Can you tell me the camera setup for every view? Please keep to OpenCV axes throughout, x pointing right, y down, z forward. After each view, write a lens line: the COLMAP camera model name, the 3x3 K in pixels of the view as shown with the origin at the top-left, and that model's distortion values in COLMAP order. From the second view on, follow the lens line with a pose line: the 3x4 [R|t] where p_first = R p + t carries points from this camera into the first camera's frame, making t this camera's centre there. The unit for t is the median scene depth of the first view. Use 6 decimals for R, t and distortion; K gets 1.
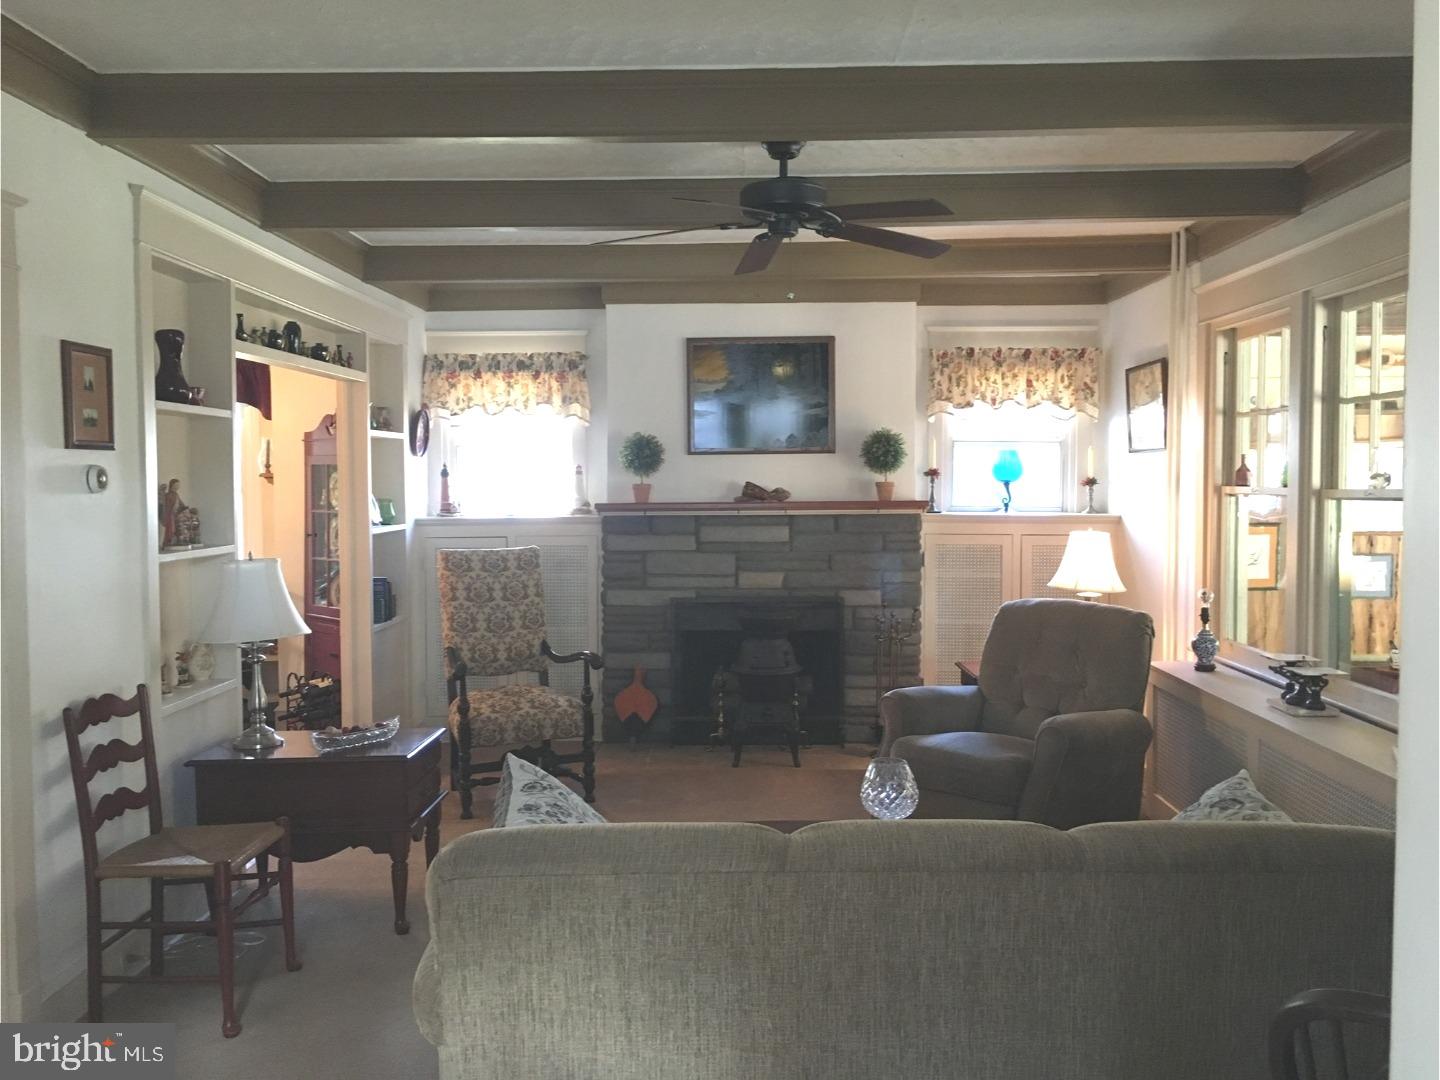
lens RADIAL K [[1226.5, 0, 724.4], [0, 1226.5, 536.3], [0, 0, 1]] dist [0.055534, -0.059632]
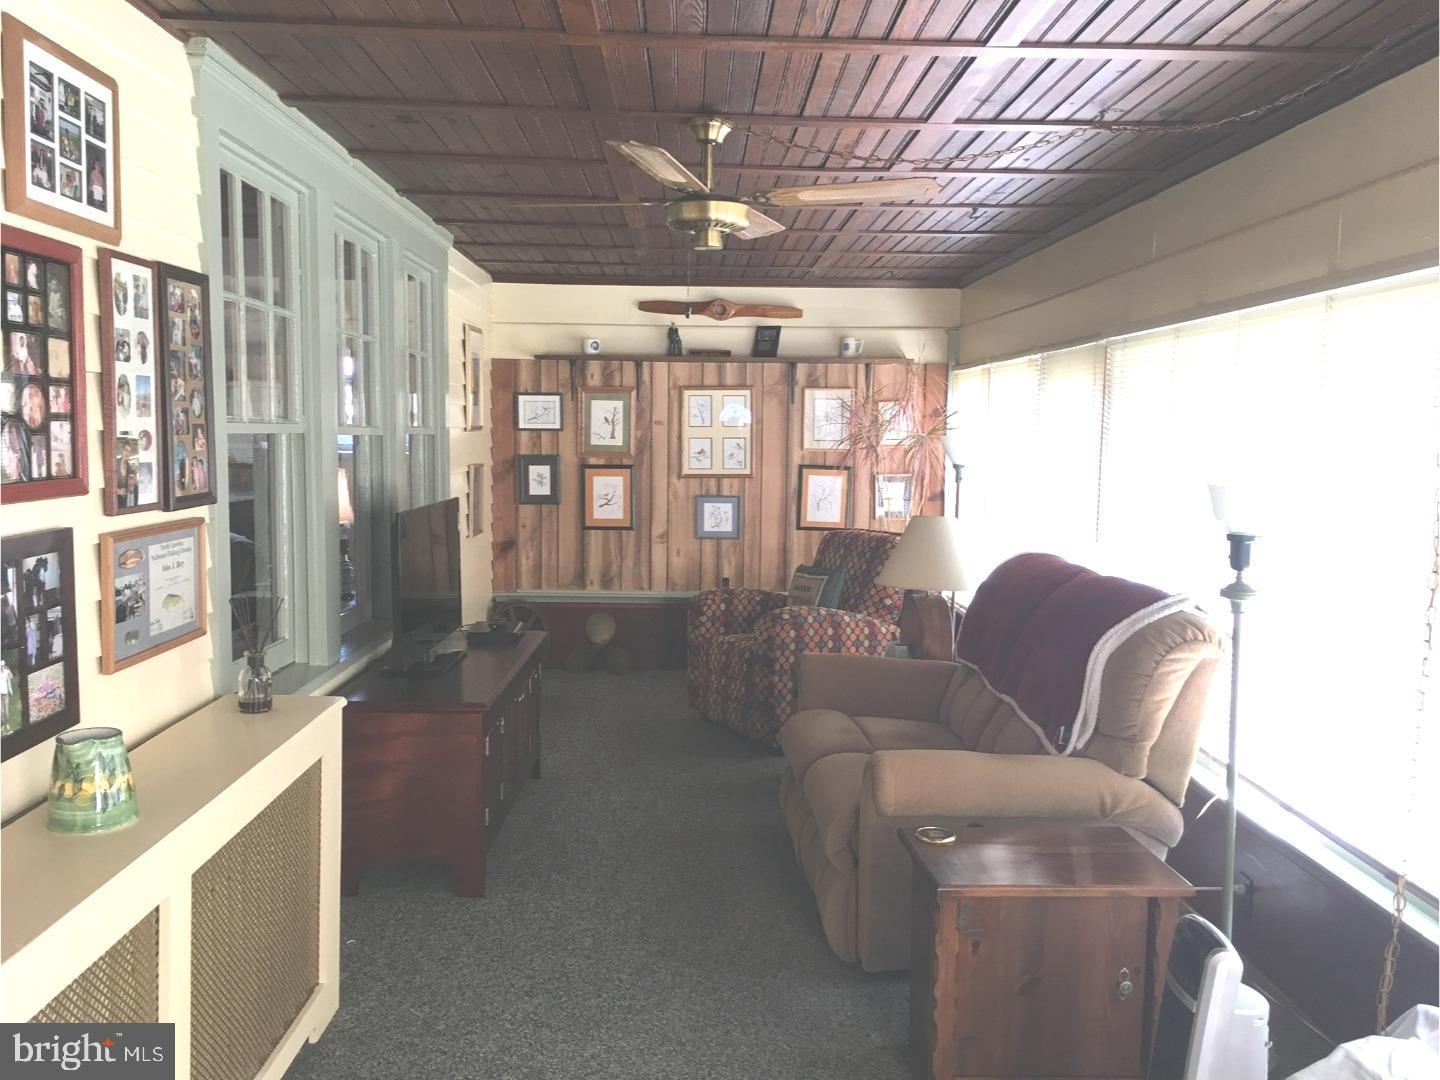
lens RADIAL K [[1226.5, 0, 721.1], [0, 1226.5, 538.6], [0, 0, 1]] dist [0.055534, -0.059632]
pose [[0.998794, 0.010891, 0.047878, 0.496808], [-0.012927, 0.999016, 0.042432, 0.006709], [-0.047369, -0.043000, 0.997951, -0.032894]]
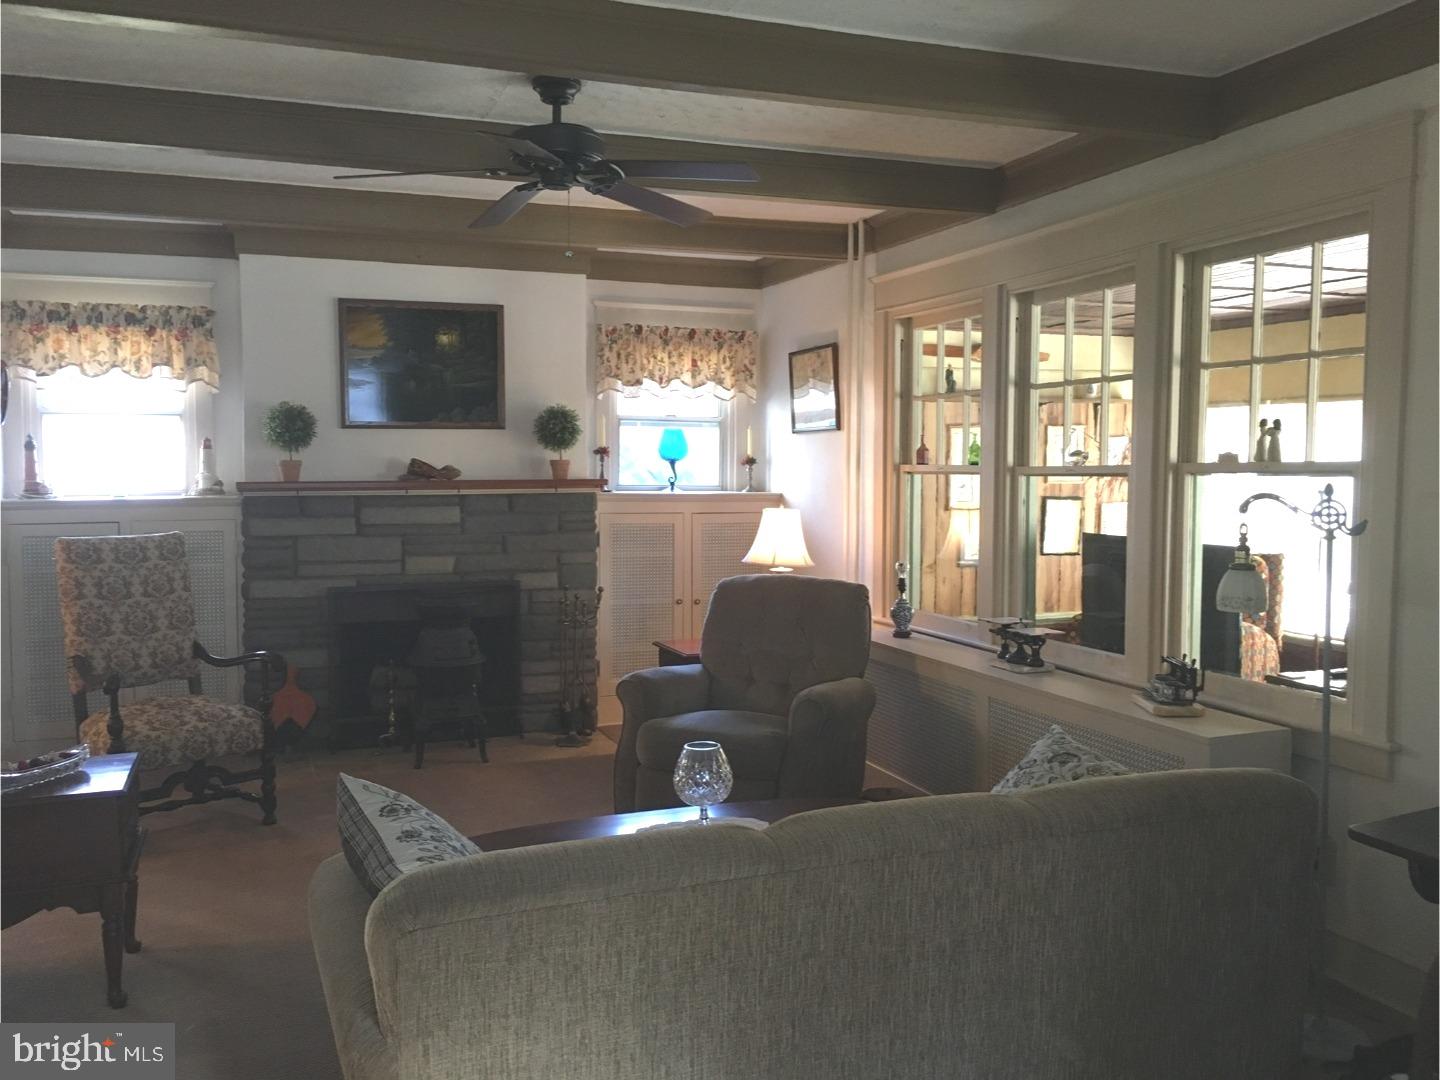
lens RADIAL K [[1226.5, 0, 722.0], [0, 1226.5, 538.1], [0, 0, 1]] dist [0.055534, -0.059632]
pose [[0.926938, -0.018460, 0.374759, -0.139828], [0.012989, 0.999769, 0.017119, 0.002824], [-0.374989, -0.011001, 0.926964, 0.070367]]
